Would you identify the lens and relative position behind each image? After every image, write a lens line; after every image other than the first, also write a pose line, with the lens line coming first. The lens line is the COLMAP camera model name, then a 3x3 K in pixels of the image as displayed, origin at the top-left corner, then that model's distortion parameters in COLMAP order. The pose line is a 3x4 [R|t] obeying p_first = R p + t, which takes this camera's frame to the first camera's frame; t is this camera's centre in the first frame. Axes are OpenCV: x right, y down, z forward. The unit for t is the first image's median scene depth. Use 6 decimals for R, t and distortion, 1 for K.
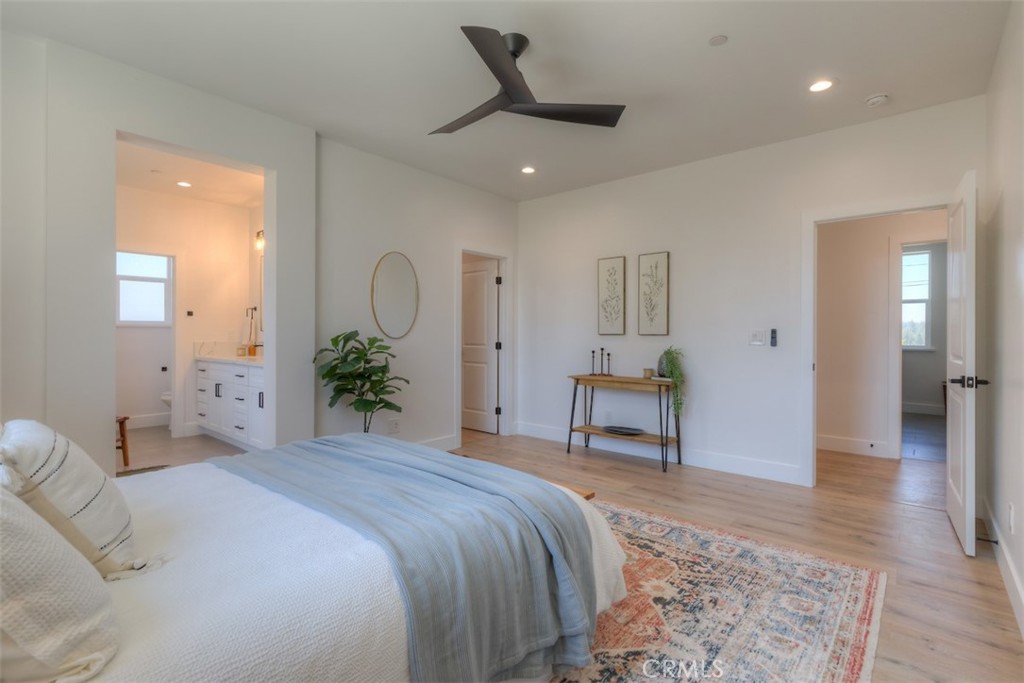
lens RADIAL K [[472.3, 0, 509.1], [0, 472.3, 339.3], [0, 0, 1]] dist [-0.000681, 0.000193]
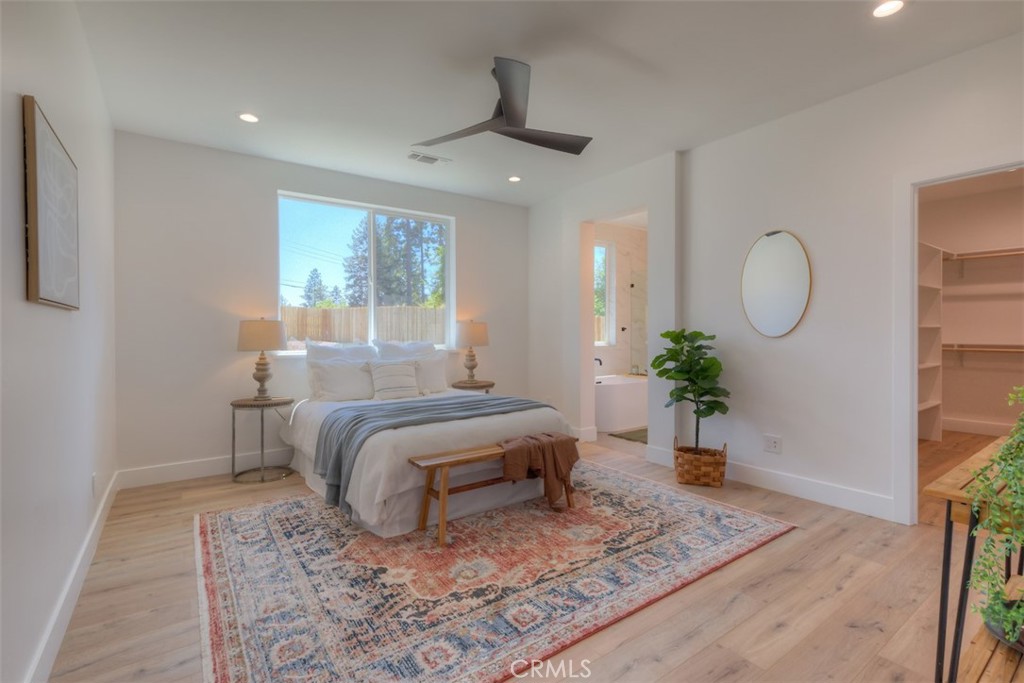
lens RADIAL K [[472.3, 0, 507.1], [0, 472.3, 342.5], [0, 0, 1]] dist [-0.000681, 0.000193]
pose [[-0.240079, 0.014746, -0.970641, 1.220702], [-0.004295, 0.999859, 0.016252, 0.002961], [0.970744, 0.008071, -0.239982, 1.439398]]
